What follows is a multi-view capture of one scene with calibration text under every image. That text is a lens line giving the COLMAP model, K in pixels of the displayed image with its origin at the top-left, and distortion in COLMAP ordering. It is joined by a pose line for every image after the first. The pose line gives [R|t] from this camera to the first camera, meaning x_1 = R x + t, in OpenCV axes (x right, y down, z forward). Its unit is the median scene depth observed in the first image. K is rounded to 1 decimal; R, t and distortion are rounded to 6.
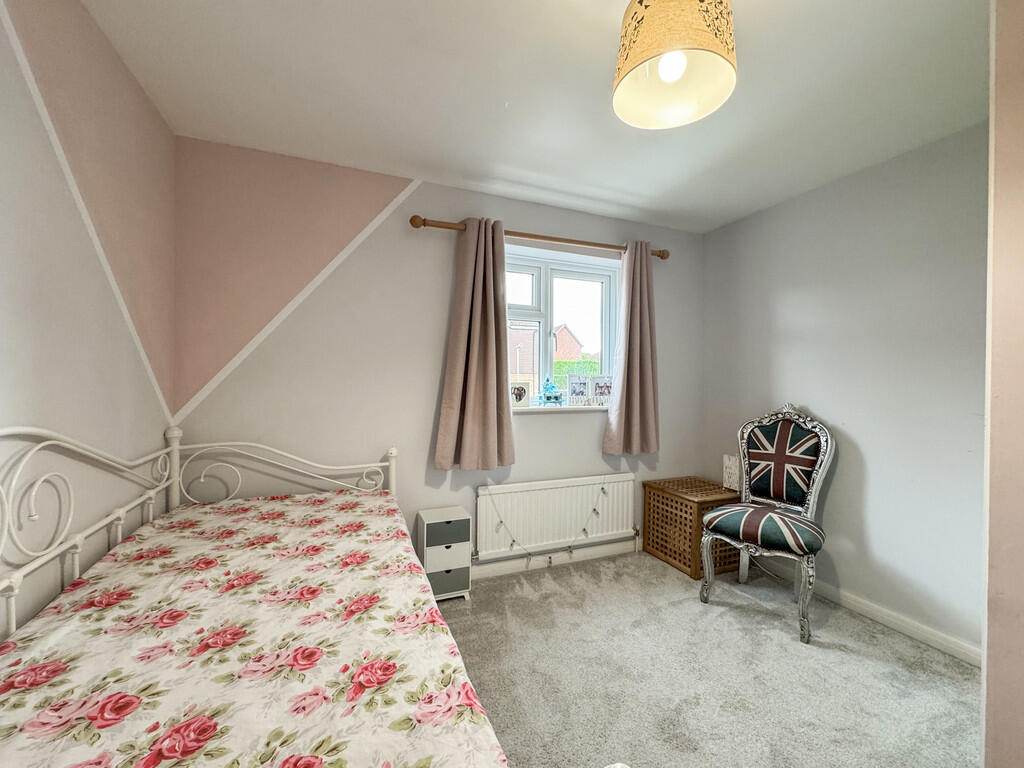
lens RADIAL K [[410.2, 0, 512.7], [0, 410.2, 383.0], [0, 0, 1]] dist [-0.002079, 0.000280]
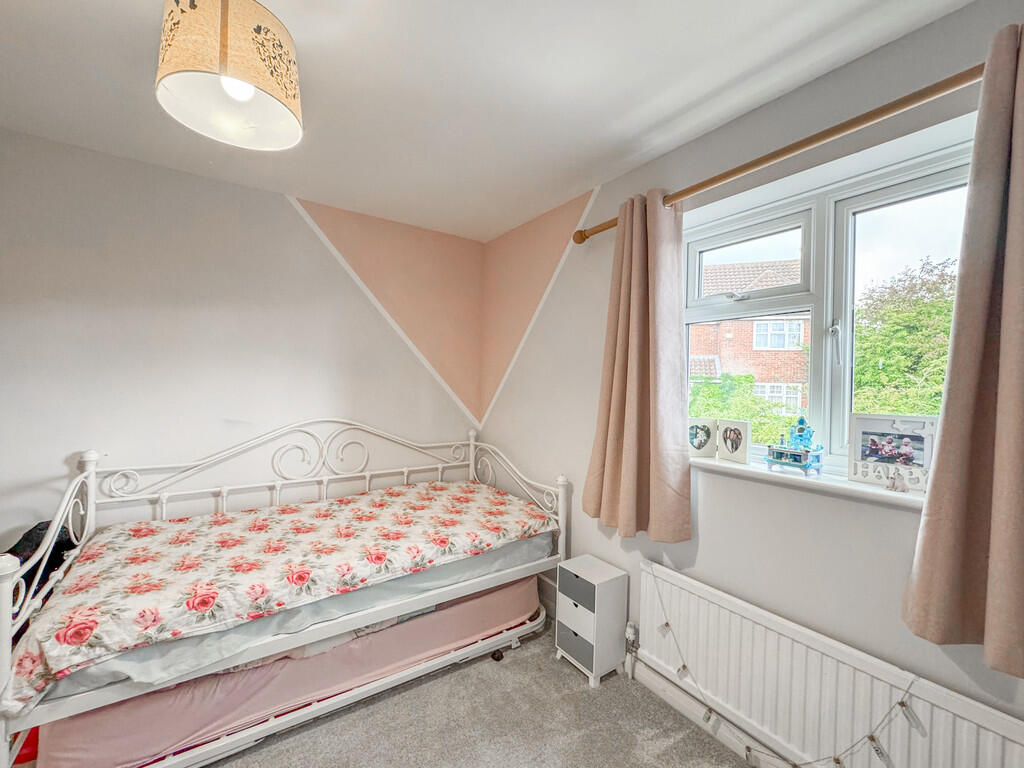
lens RADIAL K [[425.8, 0, 509.7], [0, 425.8, 383.4], [0, 0, 1]] dist [-0.002144, -0.000138]
pose [[0.212337, -0.002264, -0.977194, 0.646486], [-0.030223, 0.999504, -0.008883, -0.047311], [0.976729, 0.031420, 0.212163, 0.628186]]
